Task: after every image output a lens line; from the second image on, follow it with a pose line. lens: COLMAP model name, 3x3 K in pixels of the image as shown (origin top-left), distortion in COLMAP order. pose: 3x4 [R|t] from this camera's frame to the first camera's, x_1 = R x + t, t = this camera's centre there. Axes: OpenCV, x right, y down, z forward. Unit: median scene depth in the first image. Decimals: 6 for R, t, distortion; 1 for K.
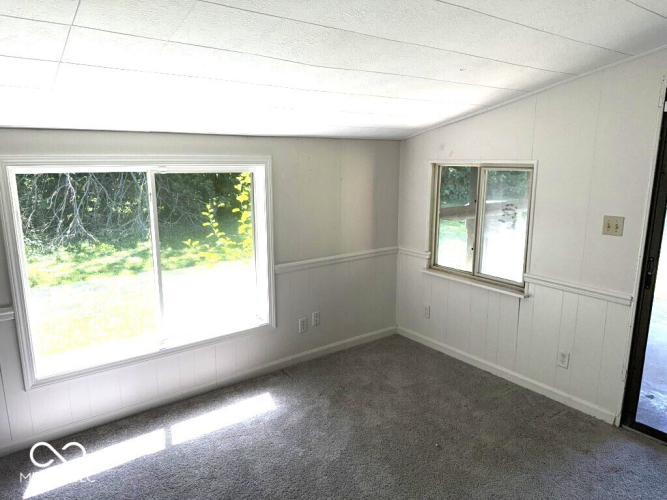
lens RADIAL K [[473.6, 0, 333.5], [0, 473.6, 250.0], [0, 0, 1]] dist [0.002657, 0.000132]
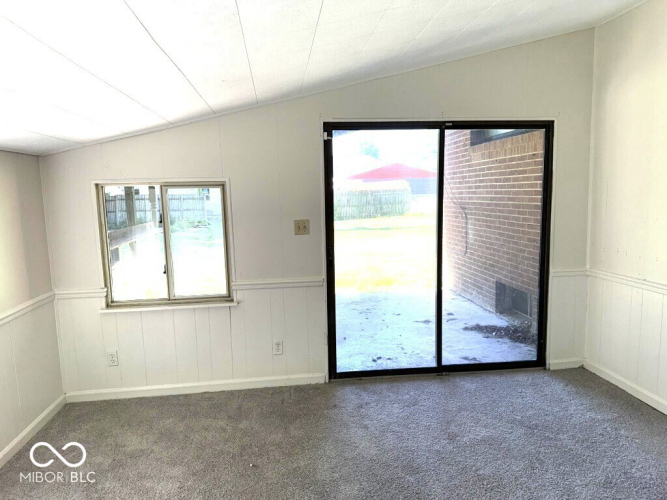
lens RADIAL K [[462.7, 0, 333.5], [0, 462.7, 250.0], [0, 0, 1]] dist [0.062571, -0.002368]
pose [[0.510310, -0.119021, 0.851715, -0.361250], [0.196999, 0.980221, 0.018946, 0.002078], [-0.837123, 0.158118, 0.523663, 0.242714]]
